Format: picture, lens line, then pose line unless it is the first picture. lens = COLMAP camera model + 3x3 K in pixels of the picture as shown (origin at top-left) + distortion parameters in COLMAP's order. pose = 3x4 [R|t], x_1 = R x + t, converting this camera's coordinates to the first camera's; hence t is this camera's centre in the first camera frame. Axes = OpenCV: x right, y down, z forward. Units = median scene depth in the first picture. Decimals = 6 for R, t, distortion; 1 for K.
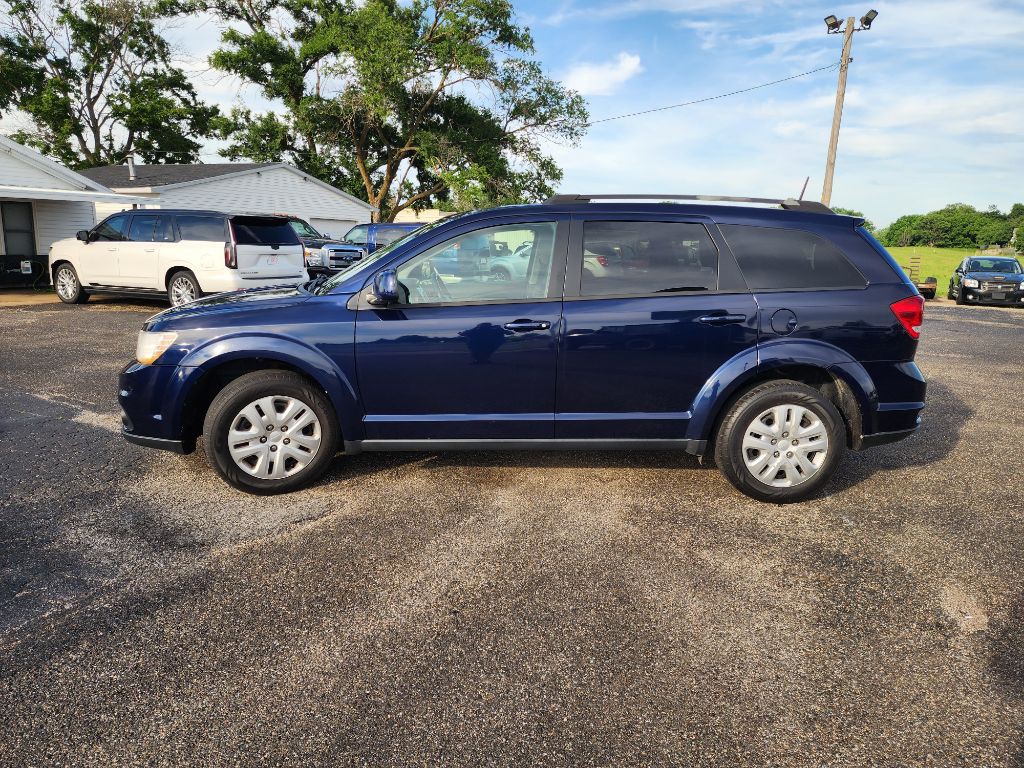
lens RADIAL K [[687.1, 0, 508.1], [0, 687.1, 380.7], [0, 0, 1]] dist [0.053177, -0.052275]
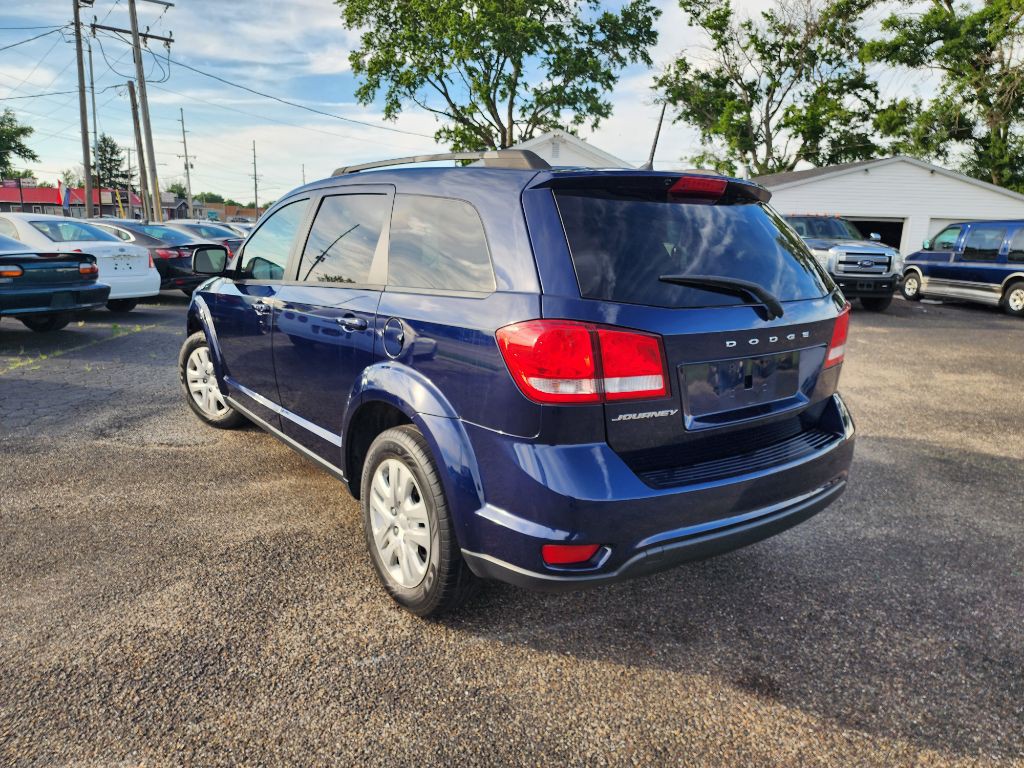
lens RADIAL K [[691.1, 0, 518.3], [0, 691.1, 386.0], [0, 0, 1]] dist [0.062831, -0.057084]
pose [[0.562641, 0.169099, -0.809222, 0.126053], [-0.174048, 0.981147, 0.084012, -0.014489], [0.808172, 0.093575, 0.581465, 0.088952]]
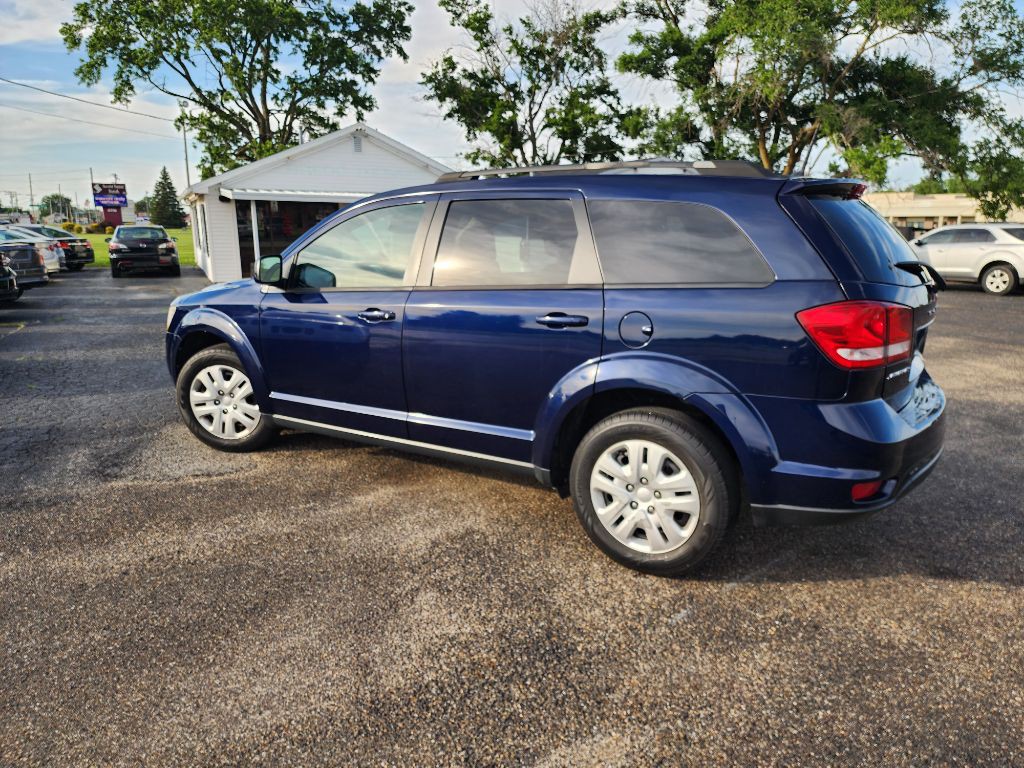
lens RADIAL K [[691.1, 0, 518.3], [0, 691.1, 386.0], [0, 0, 1]] dist [0.062831, -0.057084]
pose [[0.814970, 0.106263, -0.569677, 0.088596], [-0.097982, 0.994158, 0.045271, -0.005567], [0.571159, 0.018923, 0.820621, 0.039150]]
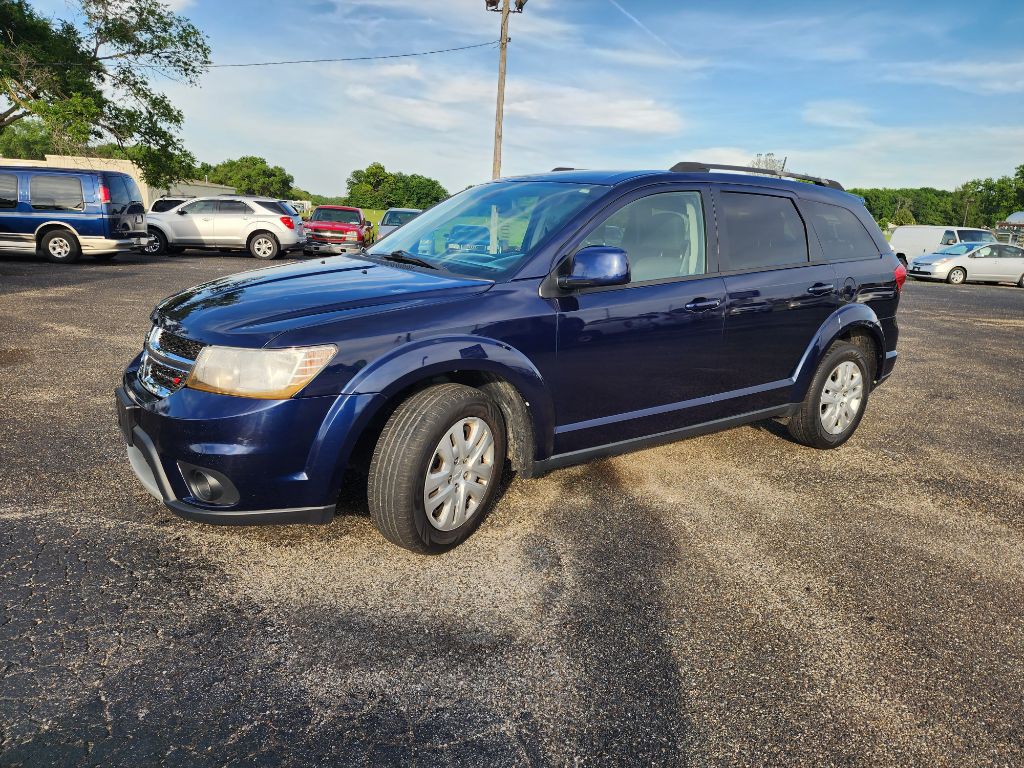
lens RADIAL K [[683.7, 0, 526.7], [0, 683.7, 381.8], [0, 0, 1]] dist [0.067776, -0.066176]
pose [[0.825736, -0.113410, 0.552537, -0.085016], [0.082112, 0.993312, 0.081169, -0.008833], [-0.558048, -0.021654, 0.829526, 0.044380]]
